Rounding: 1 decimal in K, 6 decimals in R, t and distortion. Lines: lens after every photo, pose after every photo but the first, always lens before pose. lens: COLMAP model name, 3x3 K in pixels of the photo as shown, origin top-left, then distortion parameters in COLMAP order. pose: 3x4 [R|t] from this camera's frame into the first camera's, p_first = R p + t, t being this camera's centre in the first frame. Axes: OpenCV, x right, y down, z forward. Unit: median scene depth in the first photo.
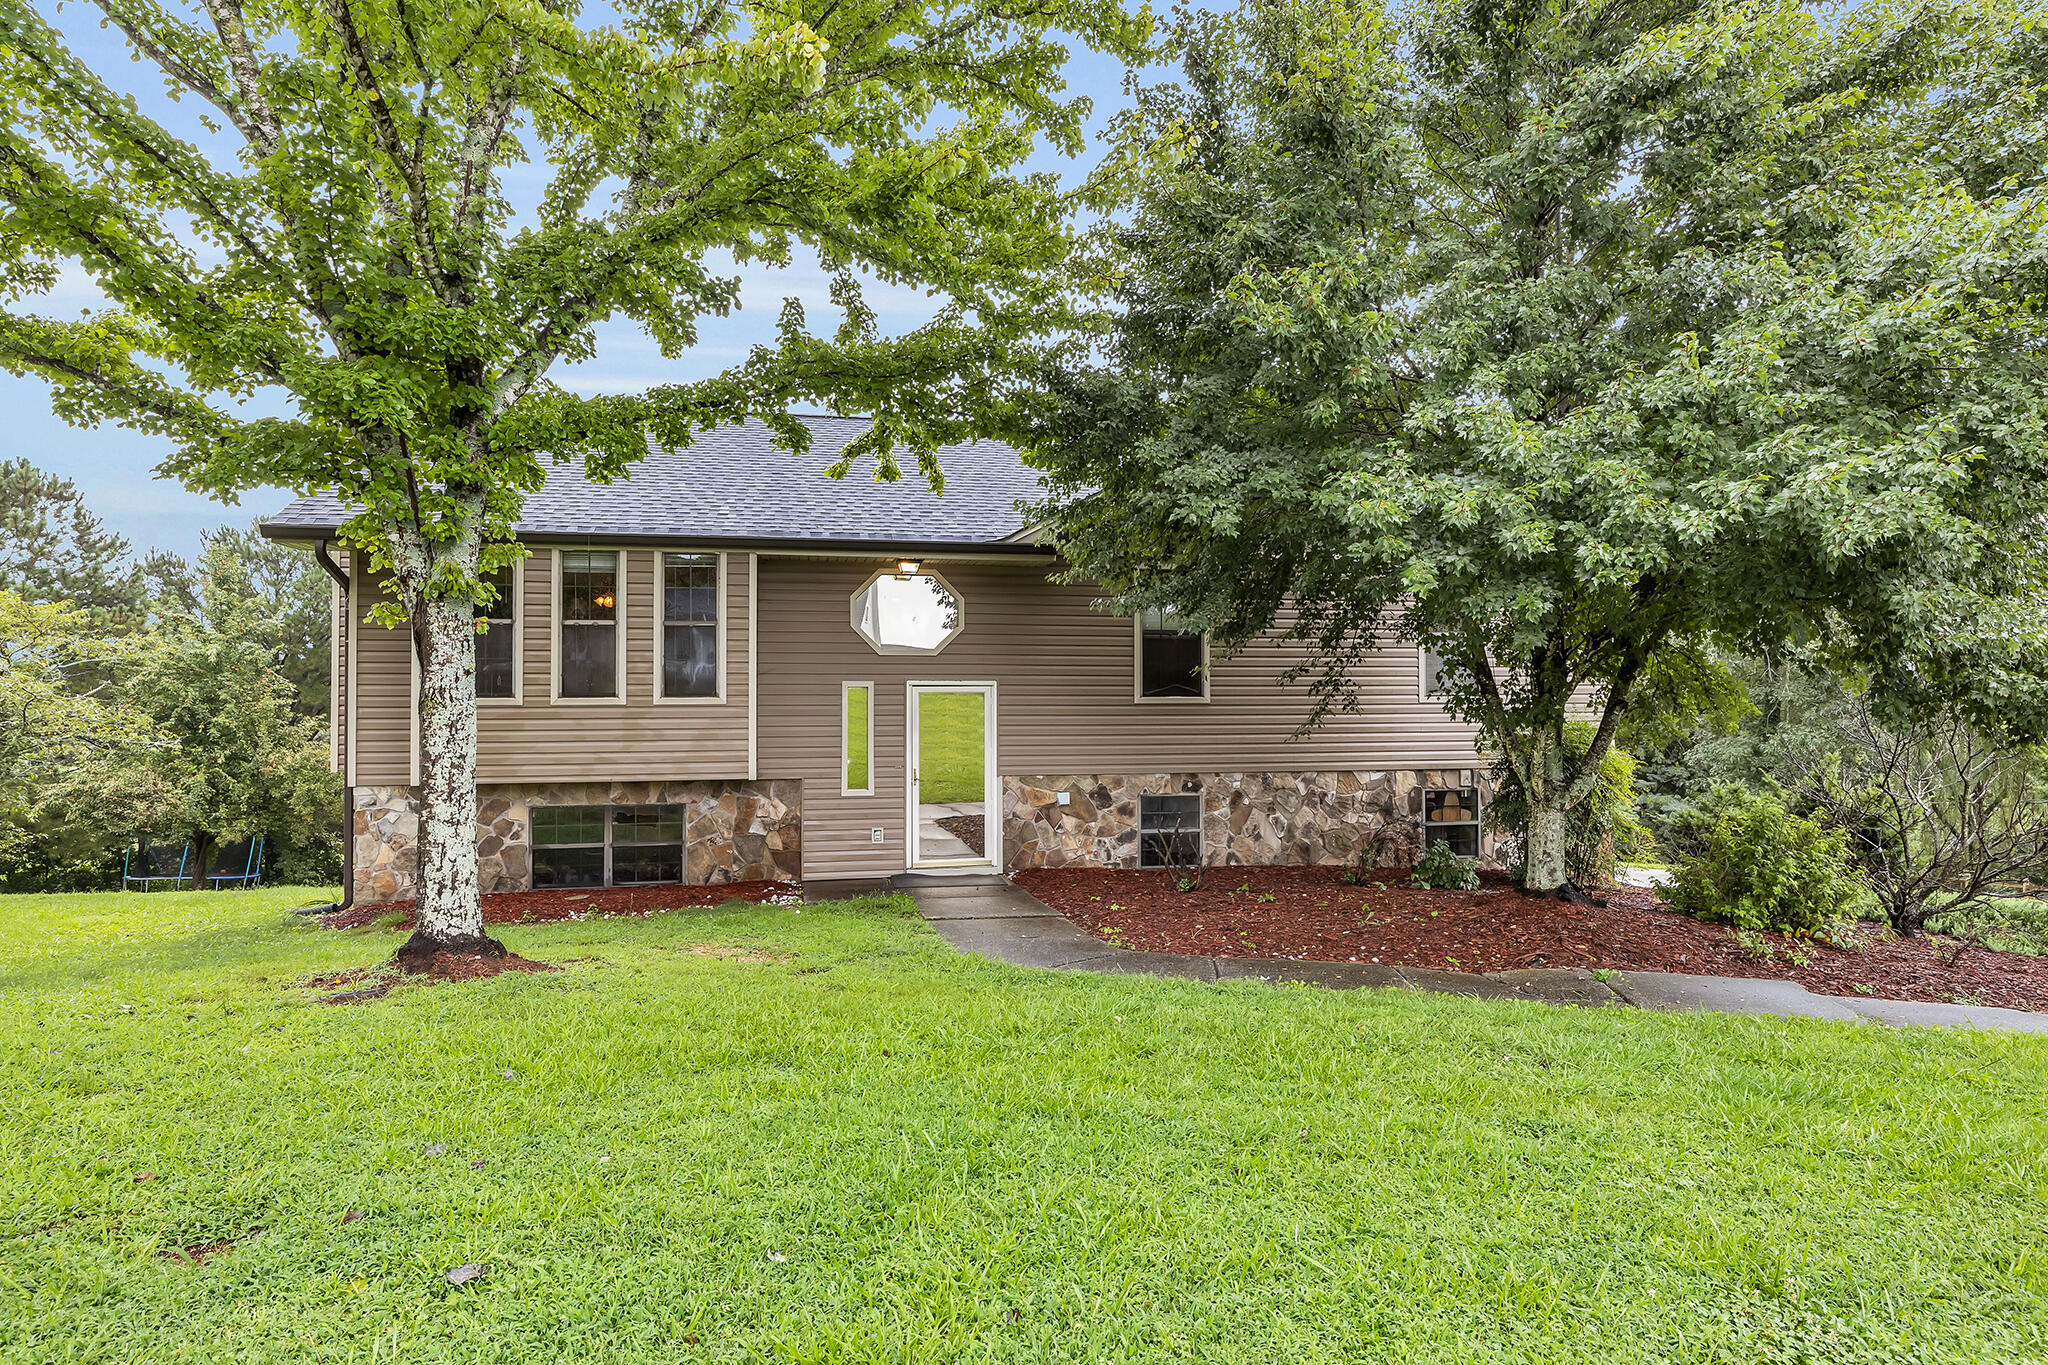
lens RADIAL K [[1353.8, 0, 1024.0], [0, 1353.8, 682.5], [0, 0, 1]] dist [-0.000979, -0.000373]
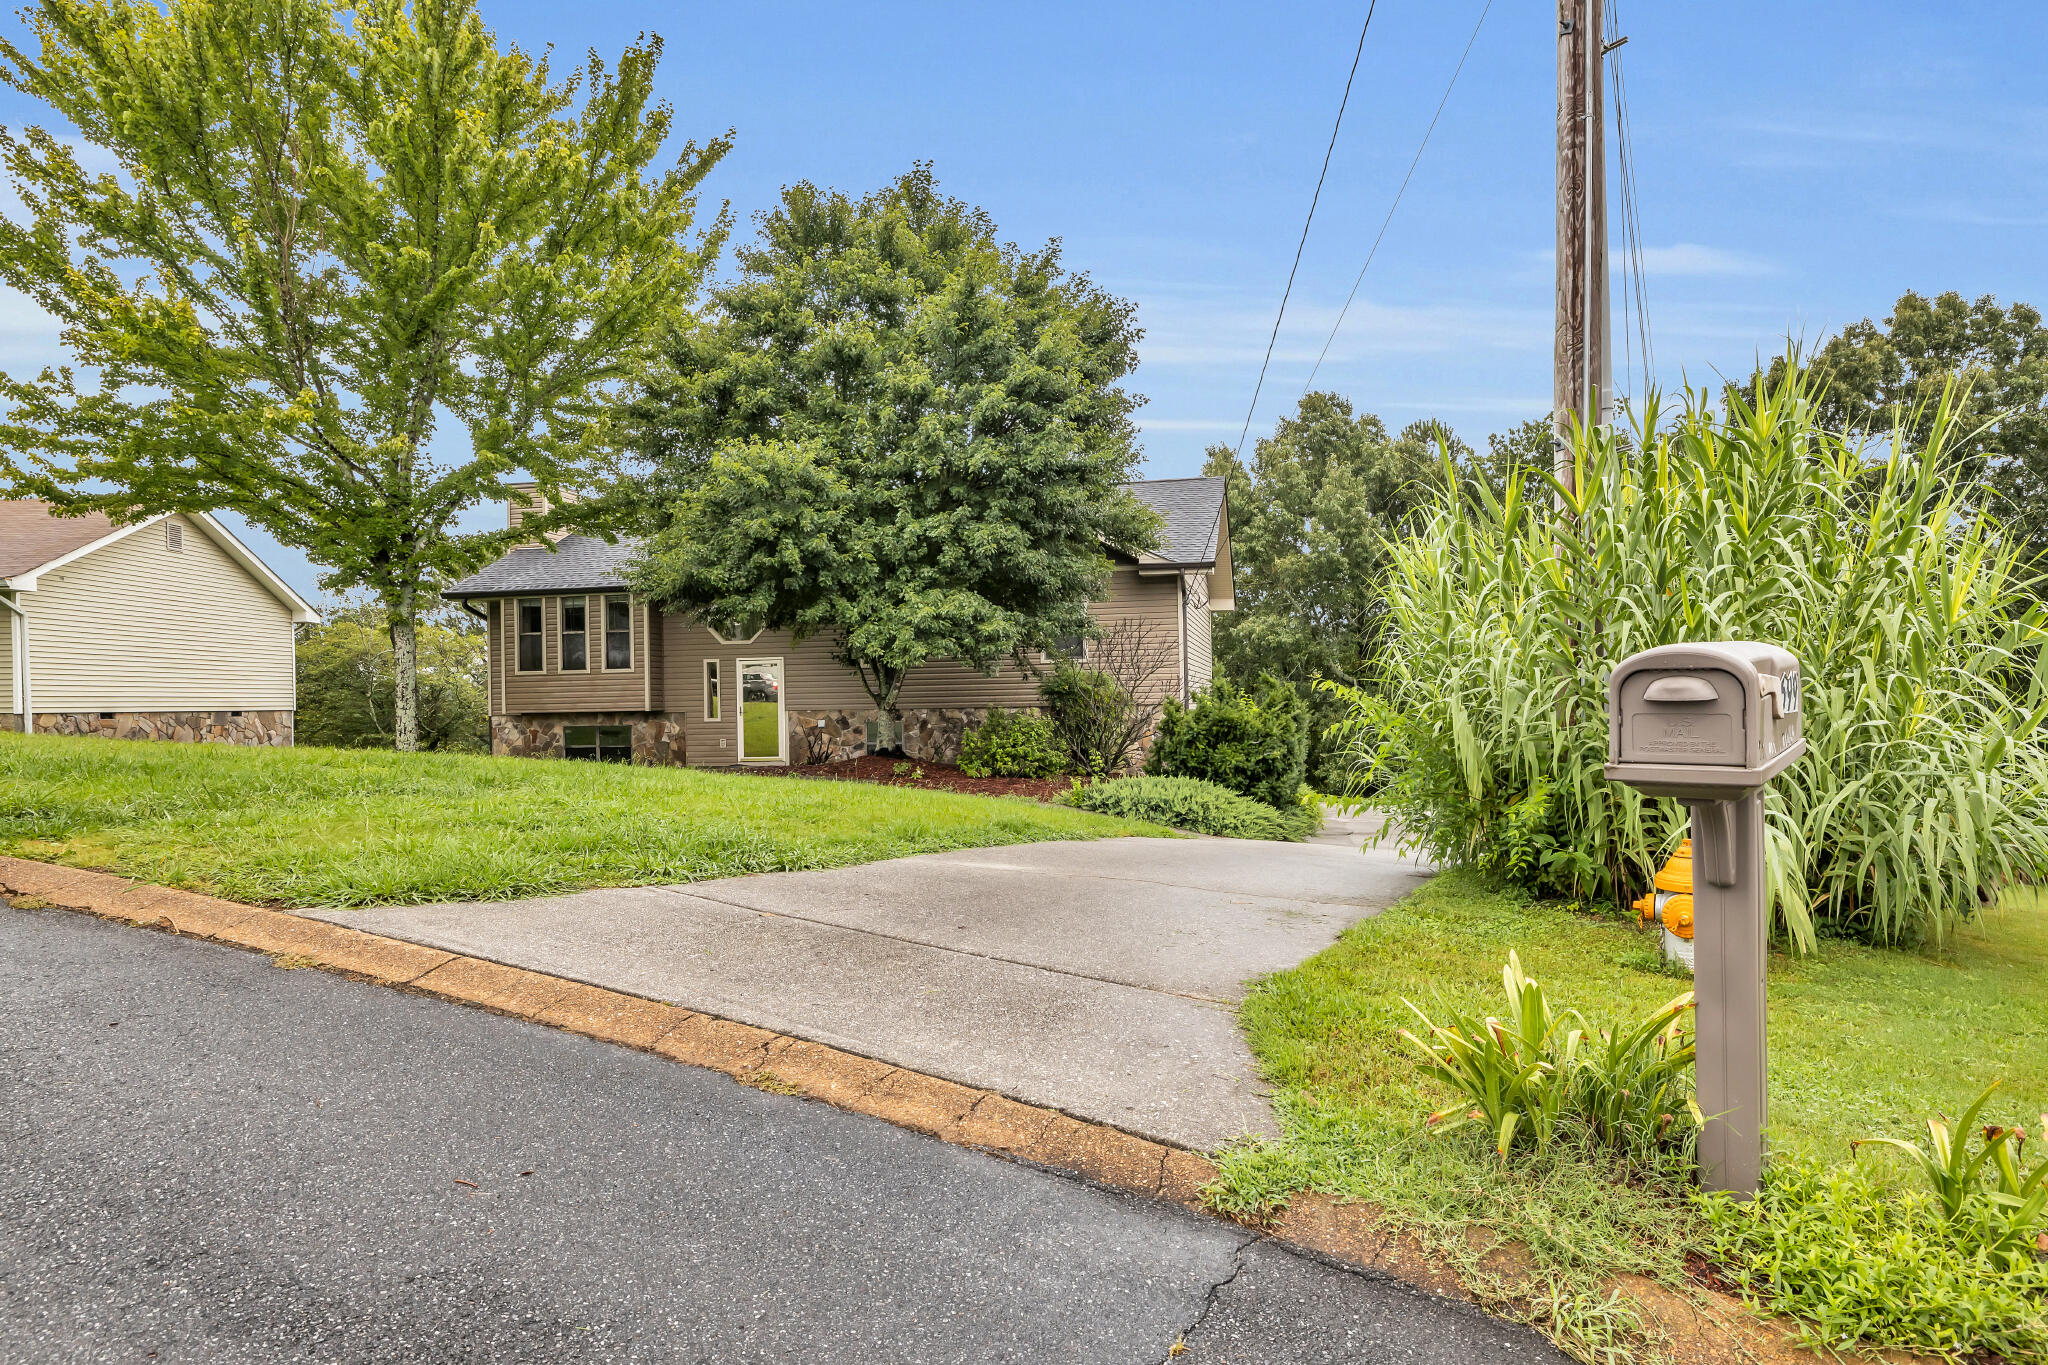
lens RADIAL K [[1353.8, 0, 1024.0], [0, 1353.8, 682.5], [0, 0, 1]] dist [-0.000979, -0.000373]
pose [[0.899953, -0.018265, -0.435605, 1.072131], [0.019713, 0.999805, -0.001194, 0.041938], [0.435542, -0.007512, 0.900137, -0.474417]]
